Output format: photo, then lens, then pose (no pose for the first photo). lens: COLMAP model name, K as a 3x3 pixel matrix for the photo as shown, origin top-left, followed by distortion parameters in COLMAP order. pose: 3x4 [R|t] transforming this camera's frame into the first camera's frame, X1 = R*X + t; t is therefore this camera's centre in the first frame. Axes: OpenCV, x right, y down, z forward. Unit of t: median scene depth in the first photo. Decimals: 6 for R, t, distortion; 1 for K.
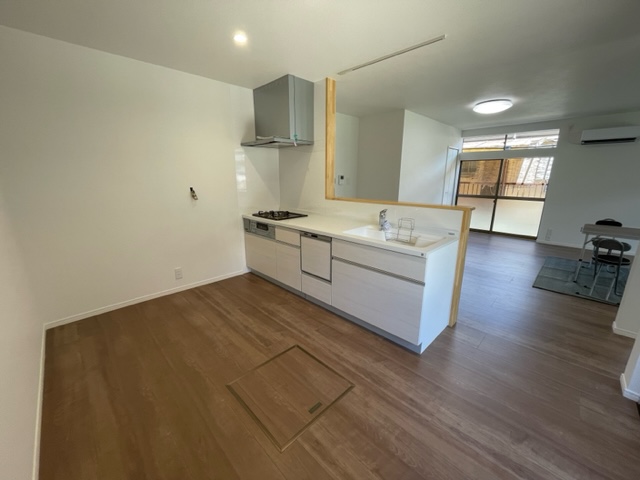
lens RADIAL K [[259.6, 0, 322.3], [0, 259.6, 241.8], [0, 0, 1]] dist [-0.002884, -0.000157]
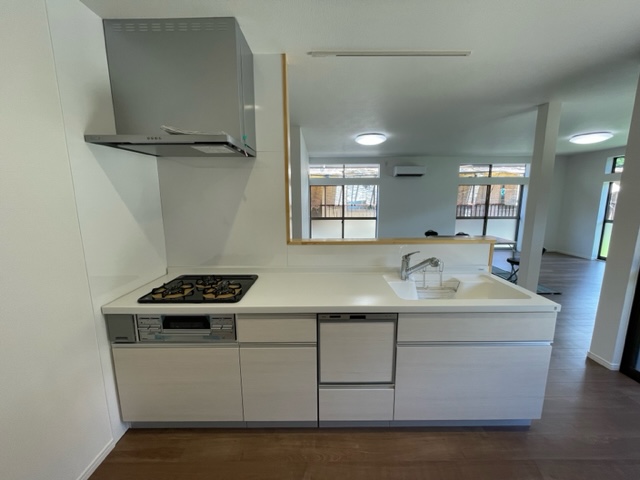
lens RADIAL K [[259.6, 0, 321.2], [0, 259.6, 240.4], [0, 0, 1]] dist [-0.002884, -0.000157]
pose [[0.704883, -0.120534, 0.699007, -0.353328], [0.177298, 0.984115, -0.009091, -0.149974], [-0.686808, 0.130341, 0.715057, 0.481722]]
